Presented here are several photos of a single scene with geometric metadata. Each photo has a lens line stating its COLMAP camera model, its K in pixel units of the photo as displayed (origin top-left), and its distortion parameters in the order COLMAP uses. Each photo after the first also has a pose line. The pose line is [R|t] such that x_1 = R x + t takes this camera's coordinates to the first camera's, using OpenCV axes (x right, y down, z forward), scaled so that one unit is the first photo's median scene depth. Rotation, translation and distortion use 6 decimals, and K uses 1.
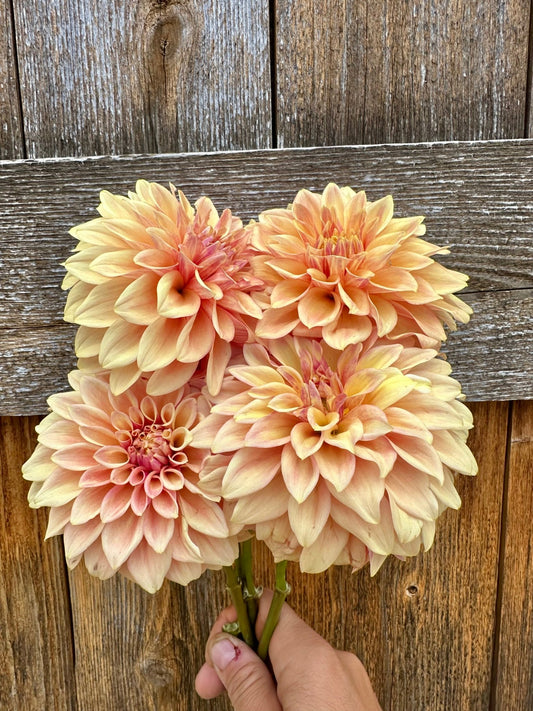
lens RADIAL K [[472.1, 0, 237.3], [0, 472.1, 337.8], [0, 0, 1]] dist [-0.004509, 0.000533]
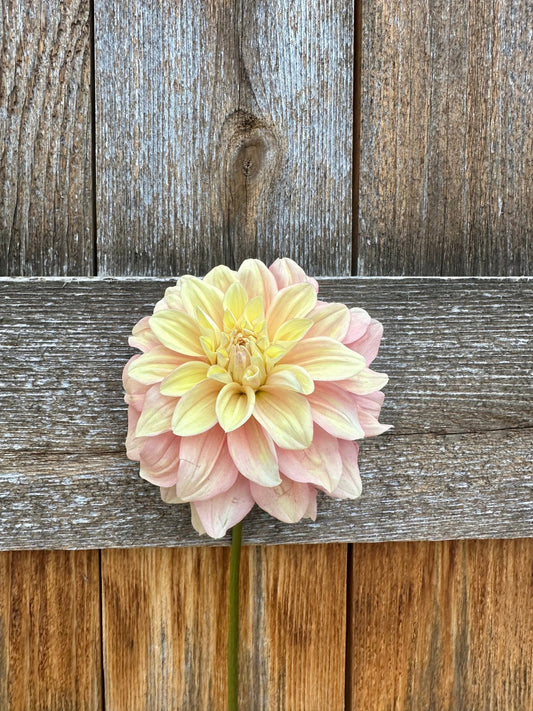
lens RADIAL K [[472.1, 0, 237.3], [0, 472.1, 337.8], [0, 0, 1]] dist [-0.004509, 0.000533]
pose [[0.997872, 0.029536, 0.058133, -0.222844], [-0.023702, 0.994845, -0.098600, -0.162350], [-0.060745, 0.097012, 0.993428, 0.050429]]
